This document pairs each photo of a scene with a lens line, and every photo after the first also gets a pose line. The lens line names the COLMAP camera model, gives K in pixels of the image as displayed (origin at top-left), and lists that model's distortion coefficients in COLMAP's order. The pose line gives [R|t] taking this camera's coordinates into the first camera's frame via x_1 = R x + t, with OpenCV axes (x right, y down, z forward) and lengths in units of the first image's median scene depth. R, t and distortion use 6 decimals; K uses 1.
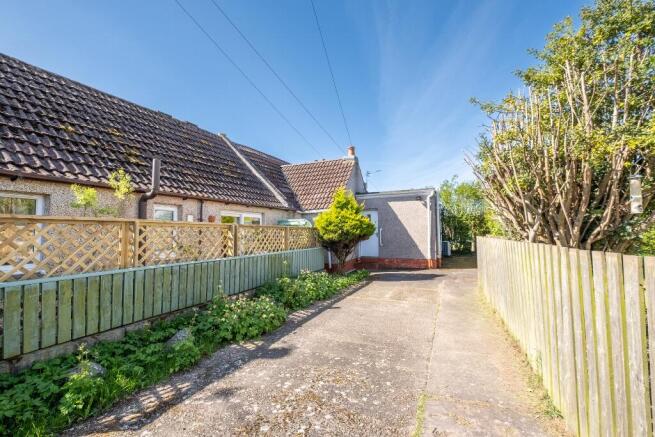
lens RADIAL K [[282.7, 0, 327.4], [0, 282.7, 218.0], [0, 0, 1]] dist [0.005515, 0.000240]
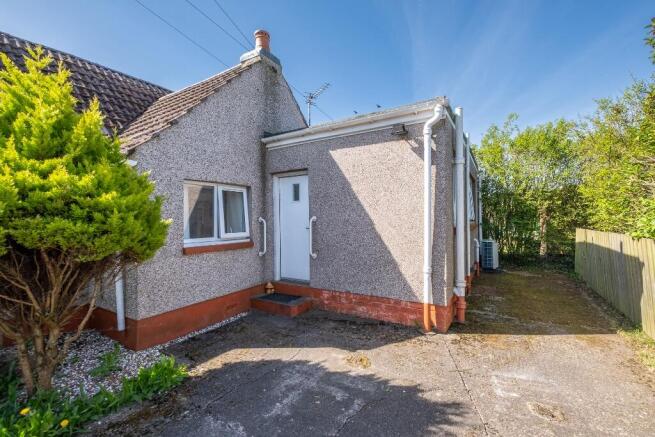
lens RADIAL K [[282.7, 0, 327.7], [0, 282.7, 218.5], [0, 0, 1]] dist [0.005515, 0.000240]
pose [[0.989251, 0.005116, -0.146139, 0.271450], [0.002828, 0.998532, 0.054097, 0.018118], [0.146201, -0.053929, 0.987784, 0.599009]]
